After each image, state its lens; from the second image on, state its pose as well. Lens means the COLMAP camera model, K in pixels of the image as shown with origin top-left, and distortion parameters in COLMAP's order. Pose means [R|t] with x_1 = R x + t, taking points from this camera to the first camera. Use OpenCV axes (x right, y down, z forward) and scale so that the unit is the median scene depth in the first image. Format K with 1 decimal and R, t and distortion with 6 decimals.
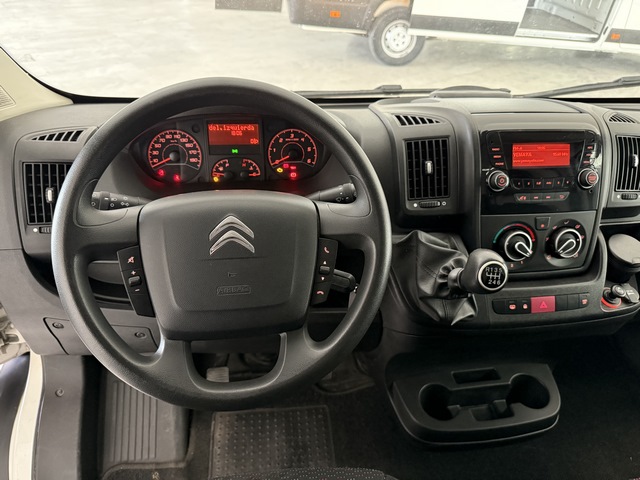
lens RADIAL K [[444.6, 0, 320.0], [0, 444.6, 240.0], [0, 0, 1]] dist [0.037535, -0.059466]
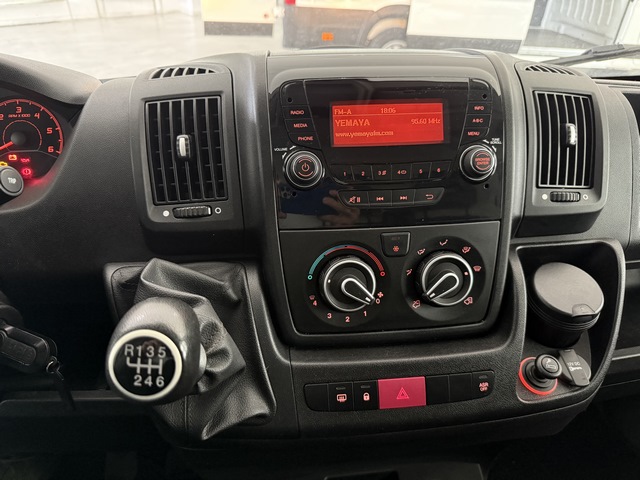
lens RADIAL K [[444.6, 0, 320.0], [0, 444.6, 240.0], [0, 0, 1]] dist [0.037535, -0.059466]
pose [[0.998797, -0.008388, -0.048309, 0.426844], [0.005129, 0.997727, -0.067195, -0.005826], [0.048762, 0.066866, 0.996570, 0.437360]]
